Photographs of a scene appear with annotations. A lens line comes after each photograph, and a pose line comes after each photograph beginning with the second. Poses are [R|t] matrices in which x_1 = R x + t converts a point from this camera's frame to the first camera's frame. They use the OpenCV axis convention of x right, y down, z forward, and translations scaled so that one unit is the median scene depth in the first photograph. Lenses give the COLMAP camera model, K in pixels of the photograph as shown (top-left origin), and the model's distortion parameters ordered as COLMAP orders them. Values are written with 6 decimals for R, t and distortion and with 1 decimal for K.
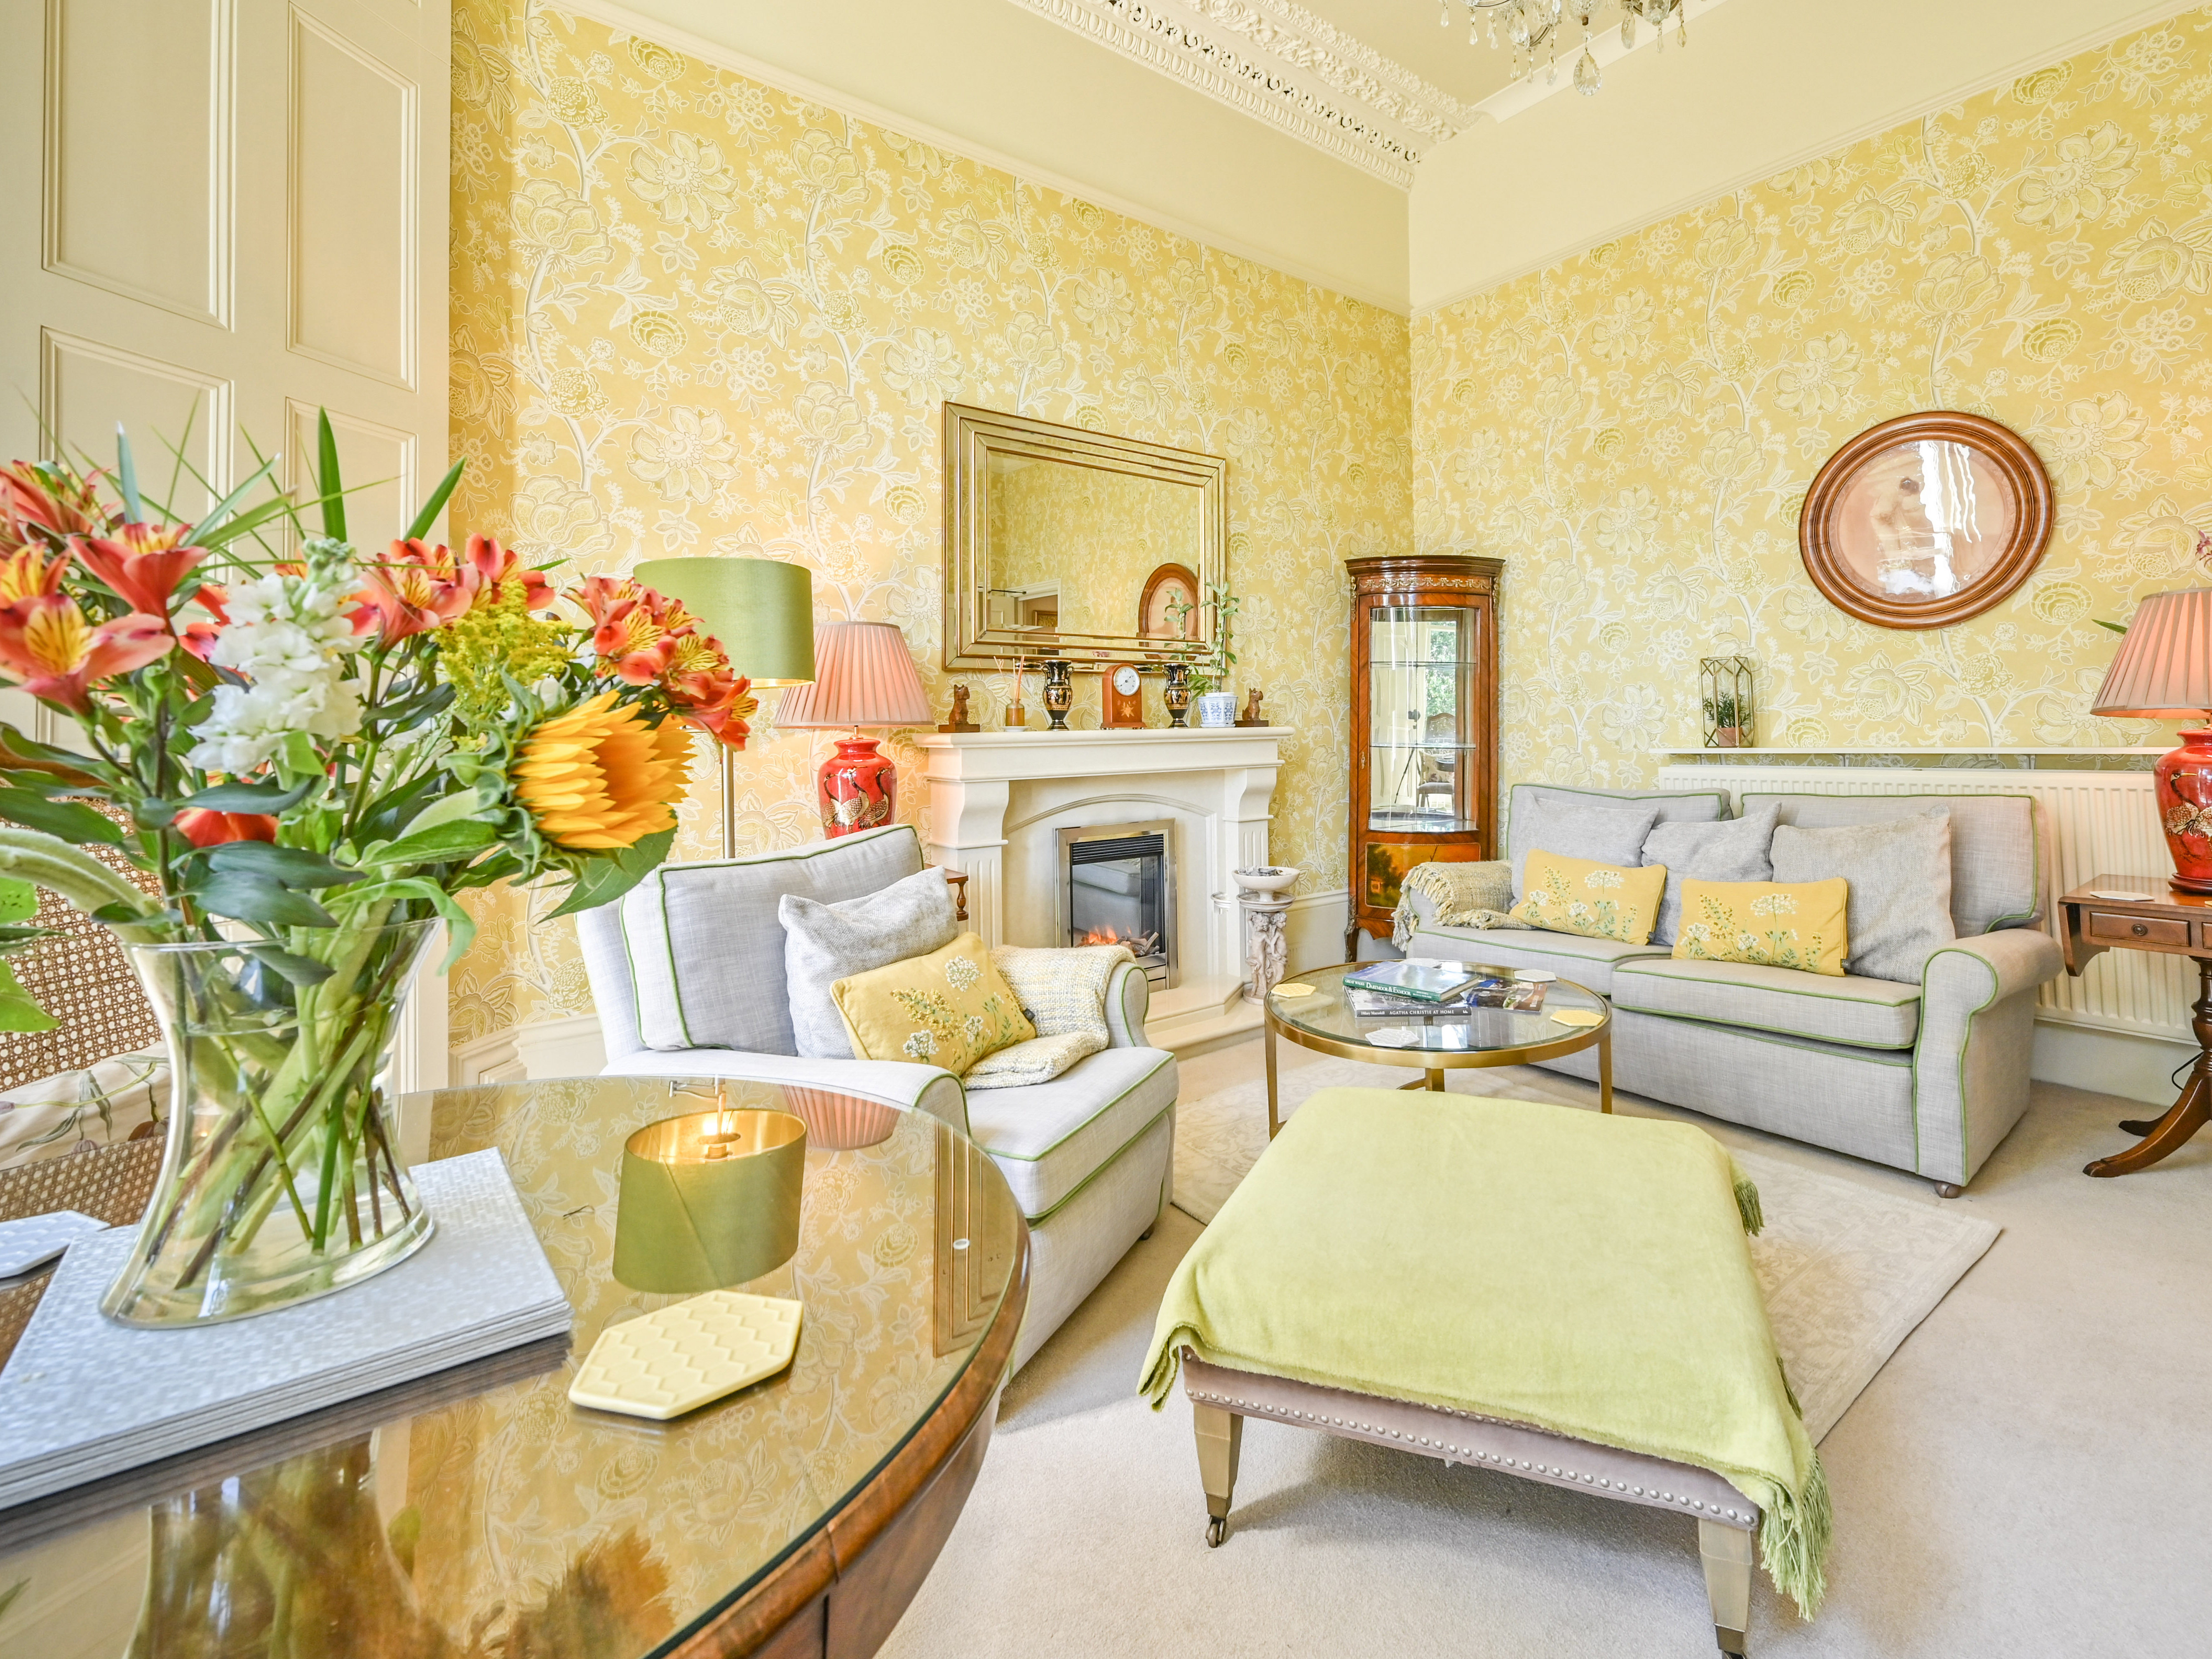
lens RADIAL K [[1005.4, 0, 1192.5], [0, 1005.4, 787.3], [0, 0, 1]] dist [-0.000170, -0.000106]
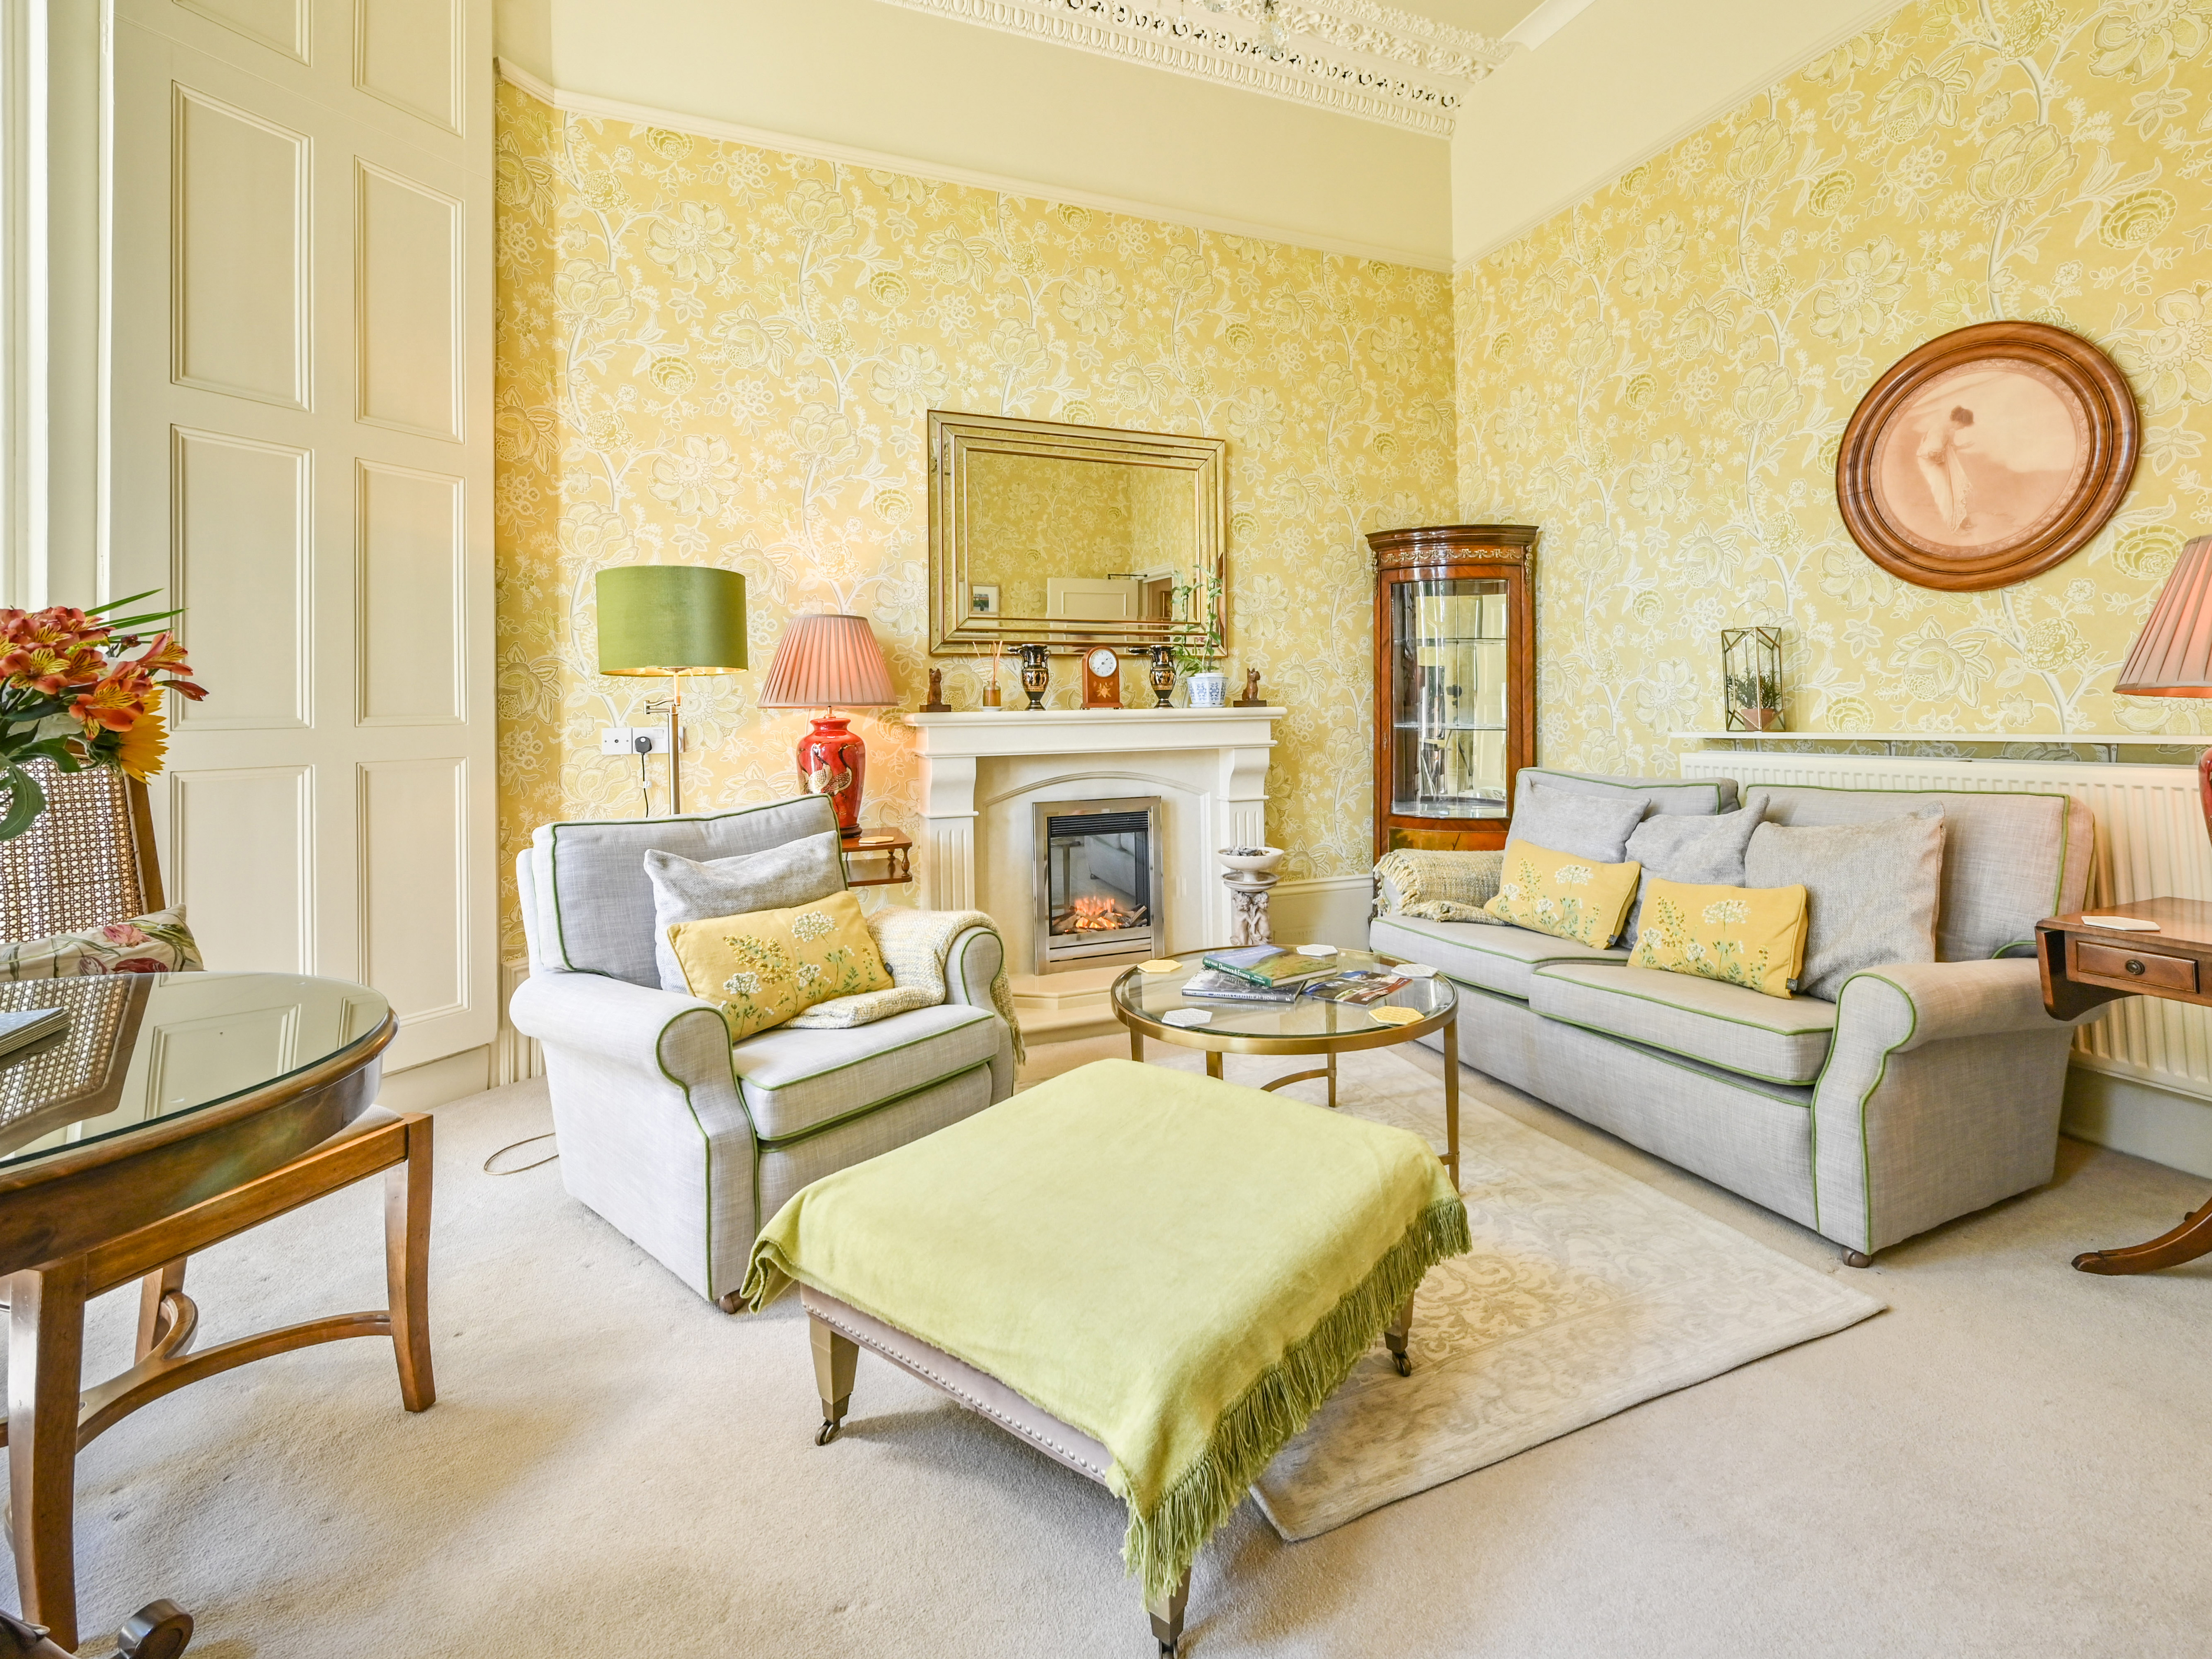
lens RADIAL K [[994.9, 0, 1129.3], [0, 994.9, 776.8], [0, 0, 1]] dist [-0.000218, 0.000289]
pose [[0.958873, 0.021078, -0.283051, 0.278193], [-0.017600, 0.999735, 0.014825, -0.003905], [0.283288, -0.009234, 0.958990, 0.018950]]
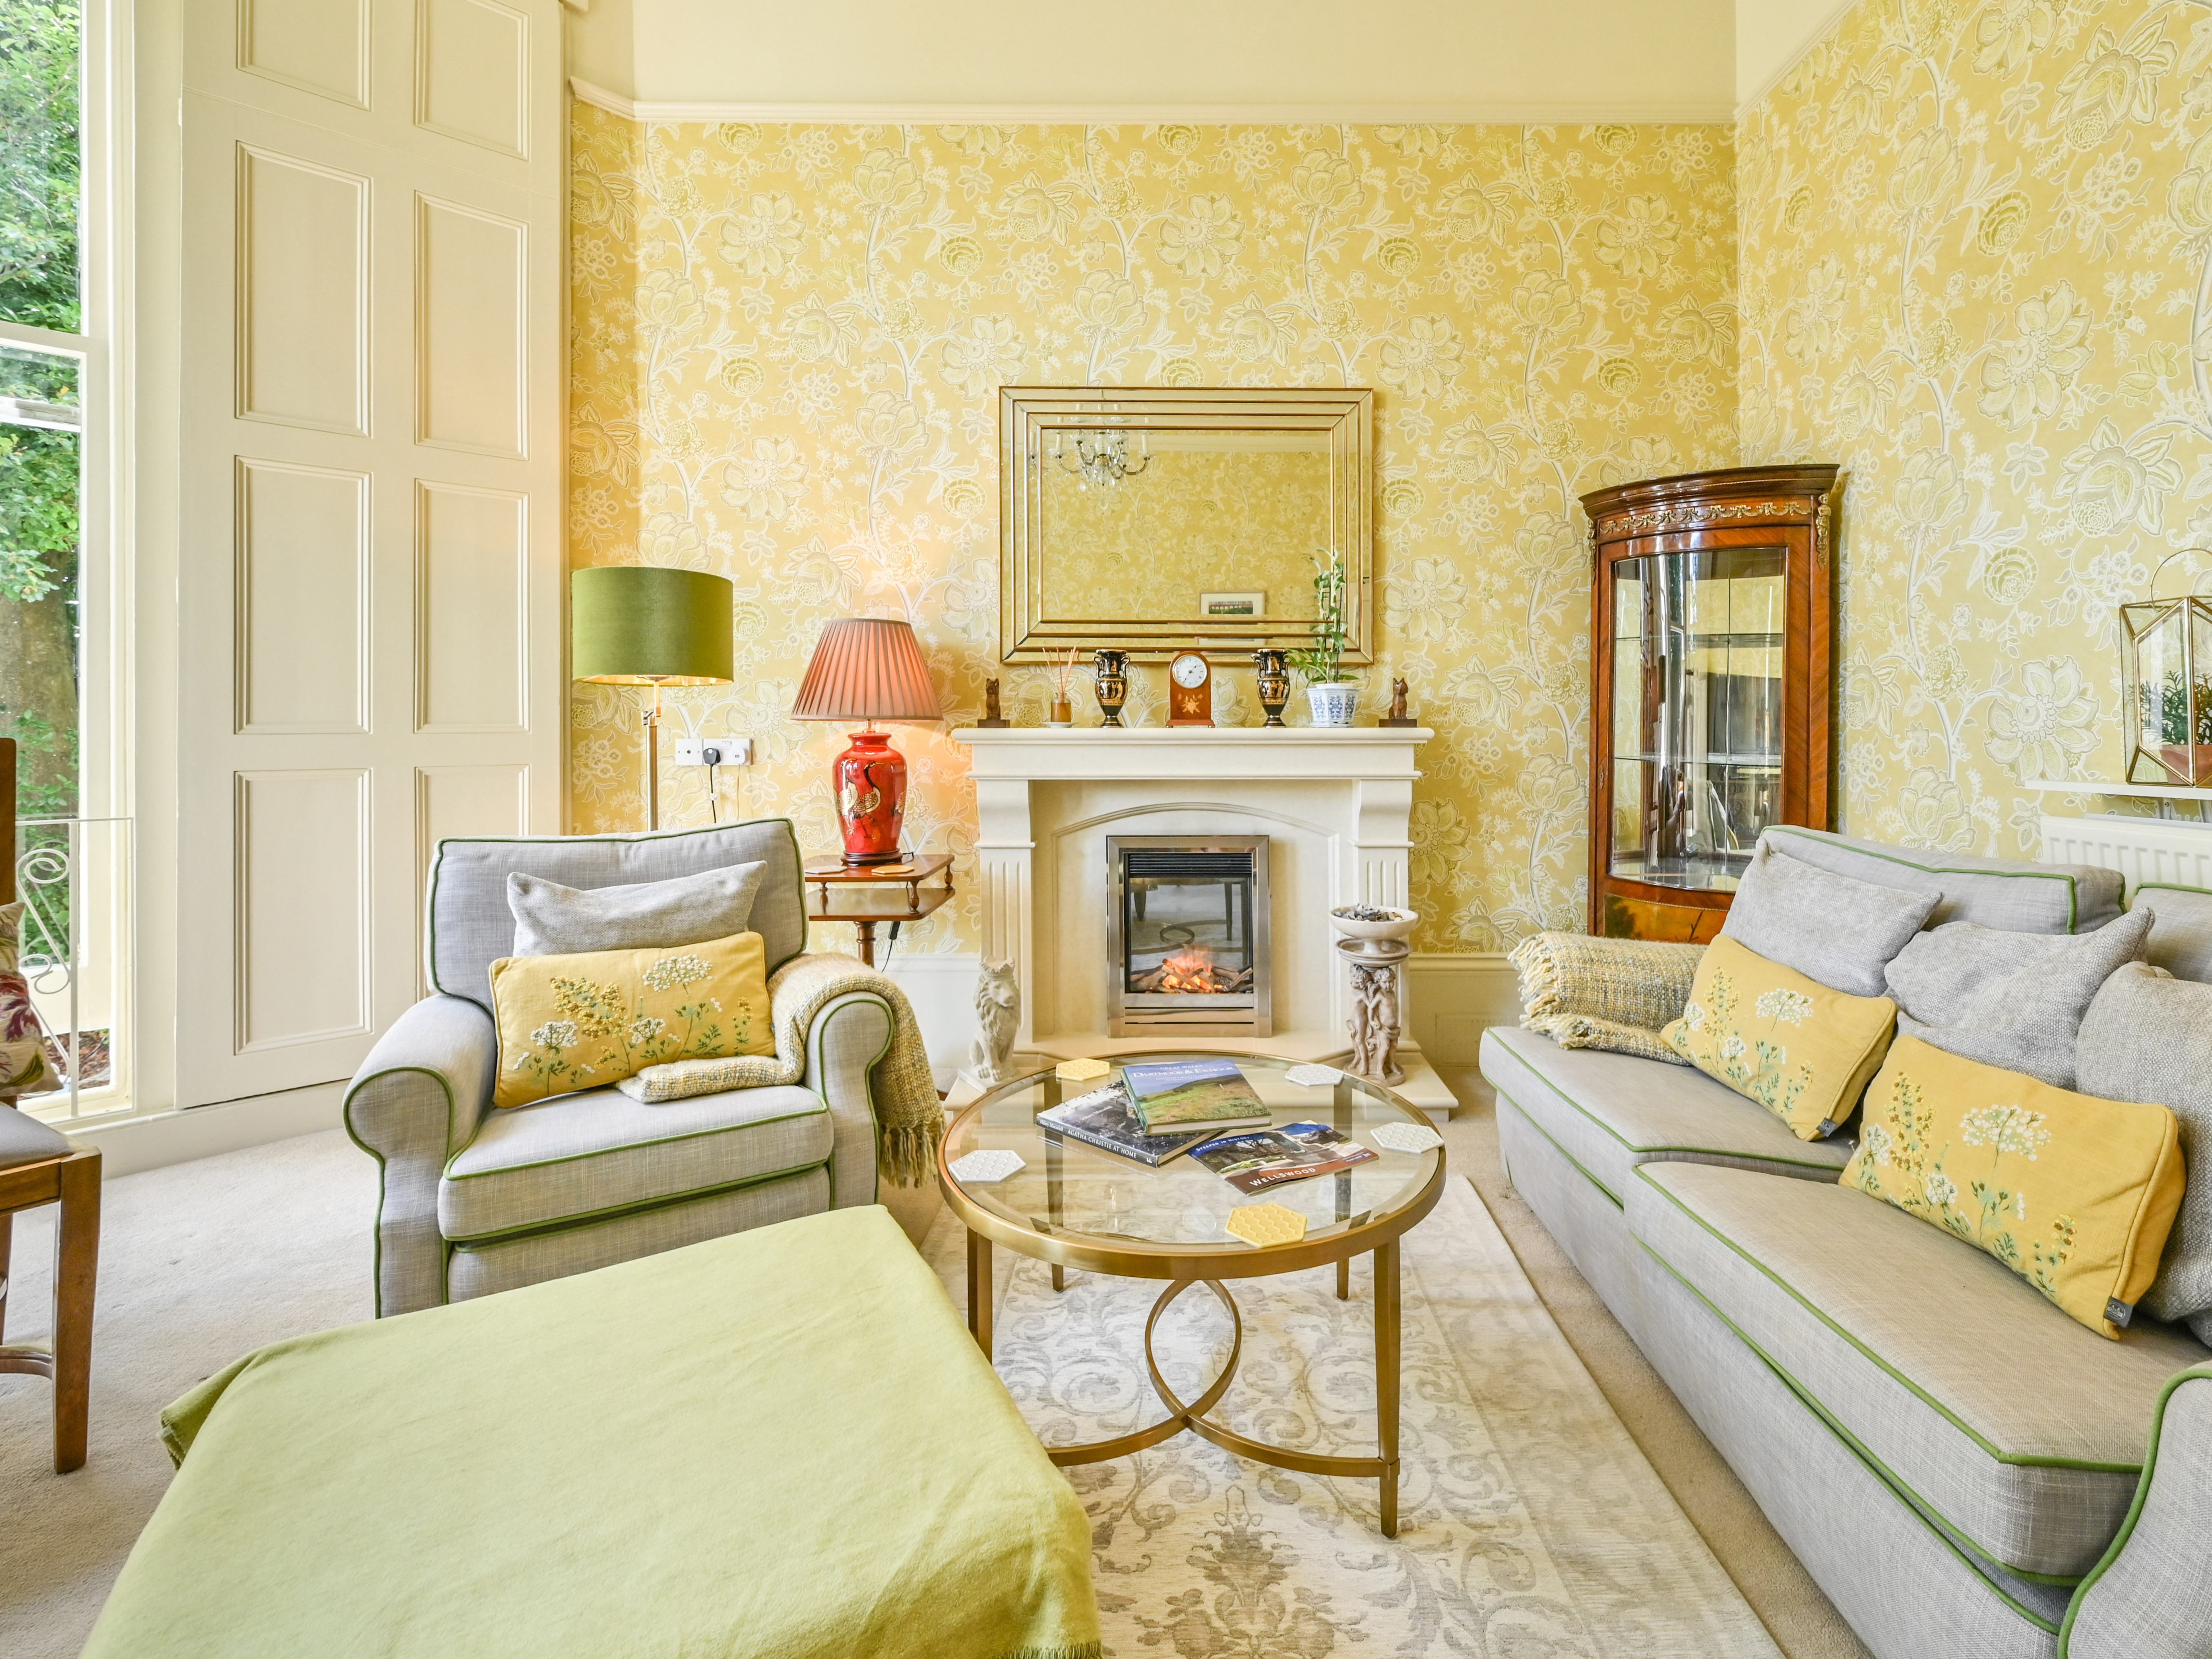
lens RADIAL K [[978.9, 0, 1140.1], [0, 978.9, 786.8], [0, 0, 1]] dist [0.000047, -0.000503]
pose [[0.785846, 0.053999, -0.616061, 0.461045], [-0.050213, 0.998463, 0.023466, -0.026865], [0.616381, 0.012493, 0.787349, 0.342815]]
